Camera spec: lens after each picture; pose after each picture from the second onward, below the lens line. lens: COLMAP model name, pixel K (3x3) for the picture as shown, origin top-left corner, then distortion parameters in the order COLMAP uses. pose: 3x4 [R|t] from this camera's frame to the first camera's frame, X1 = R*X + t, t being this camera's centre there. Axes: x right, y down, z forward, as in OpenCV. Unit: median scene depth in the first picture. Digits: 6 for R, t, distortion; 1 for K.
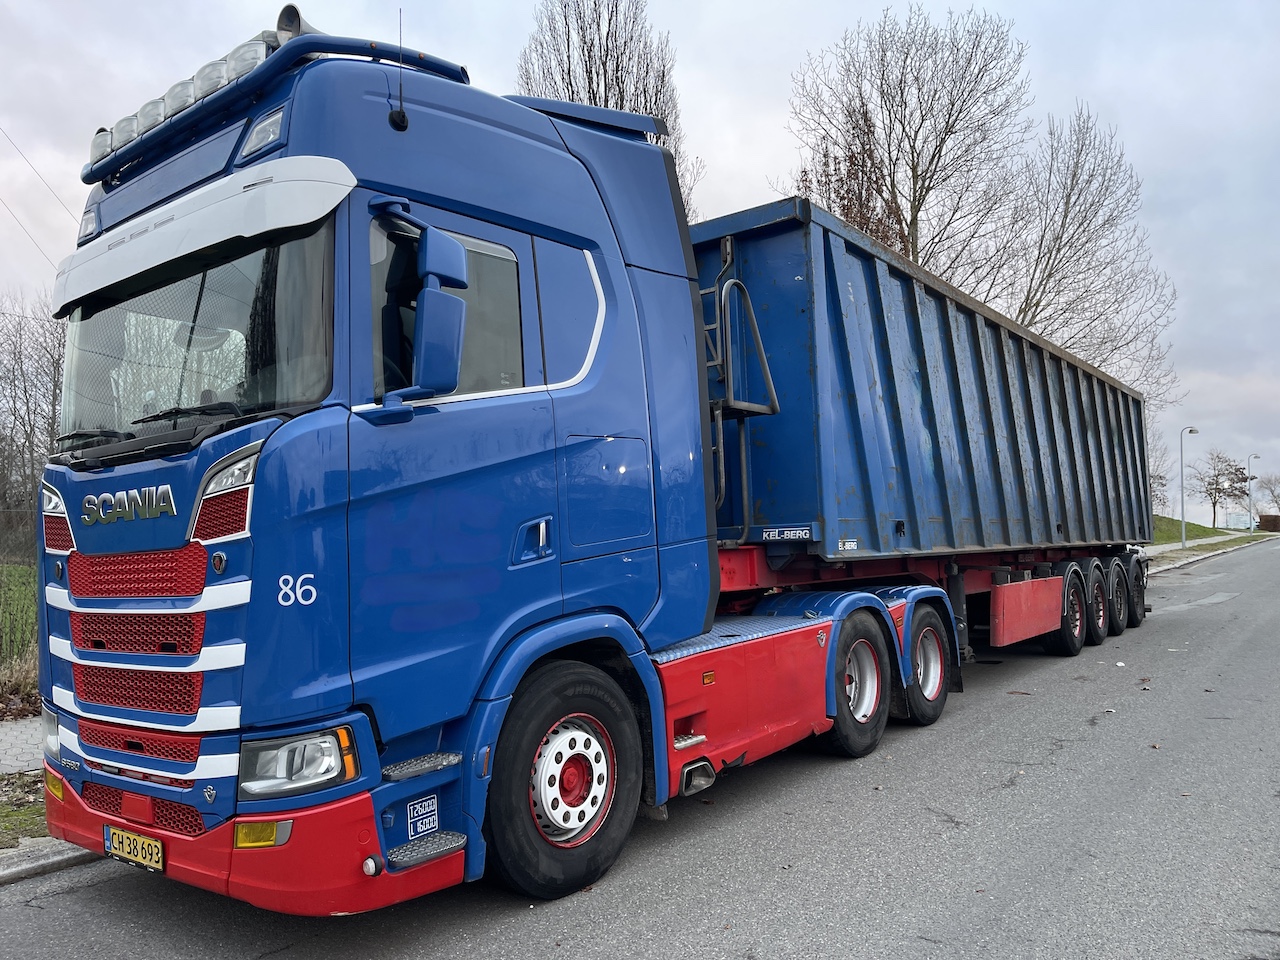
lens RADIAL K [[944.4, 0, 640.7], [0, 944.4, 495.3], [0, 0, 1]] dist [-0.002901, 0.000516]
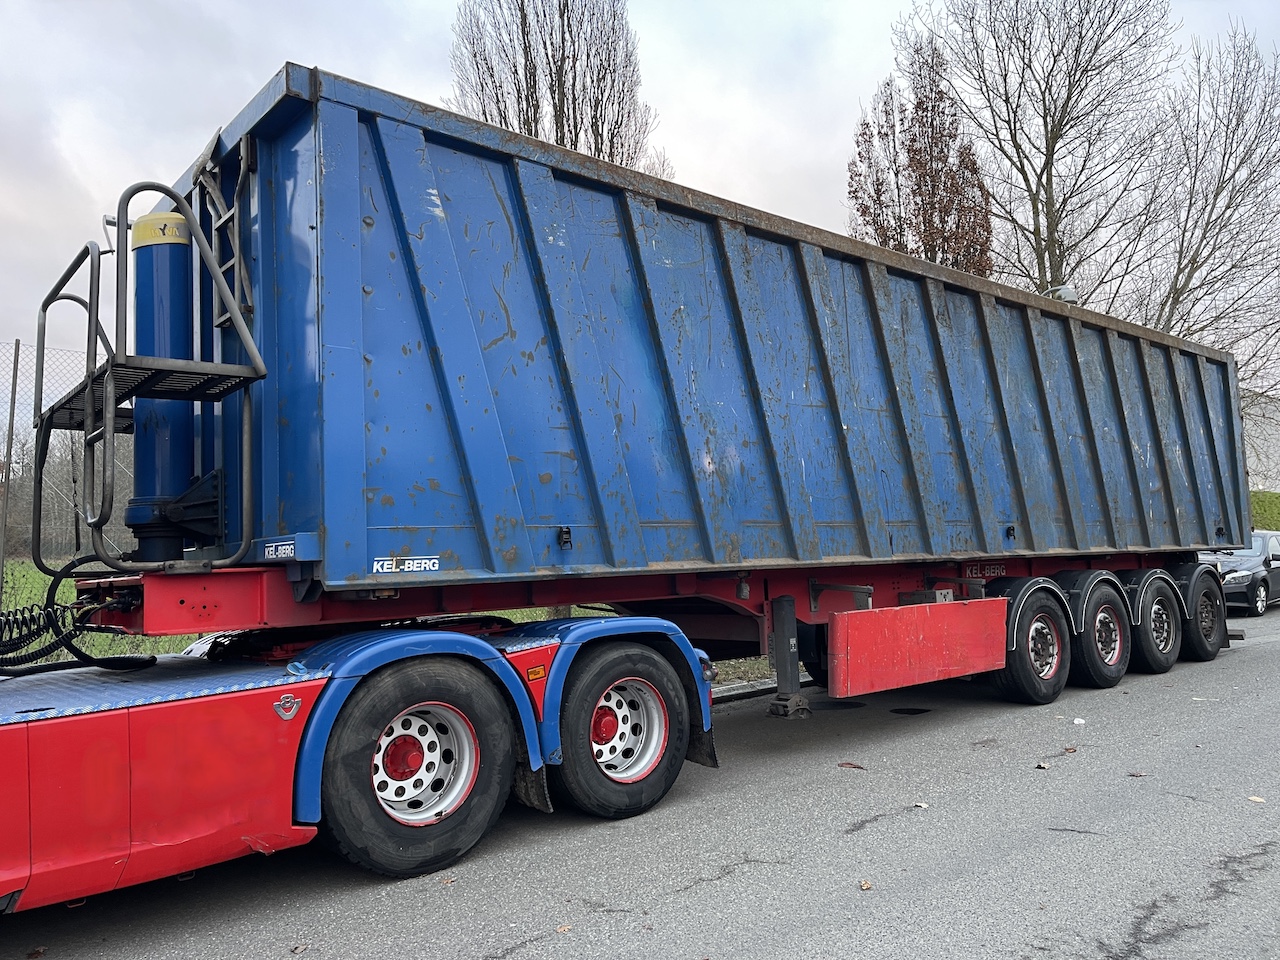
lens RADIAL K [[955.5, 0, 640.0], [0, 955.5, 480.0], [0, 0, 1]] dist [-0.009793, -0.002377]
pose [[0.978964, -0.021696, -0.202878, 0.389739], [0.018057, 0.999641, -0.019774, 0.005932], [0.203235, 0.015695, 0.979004, 0.258206]]
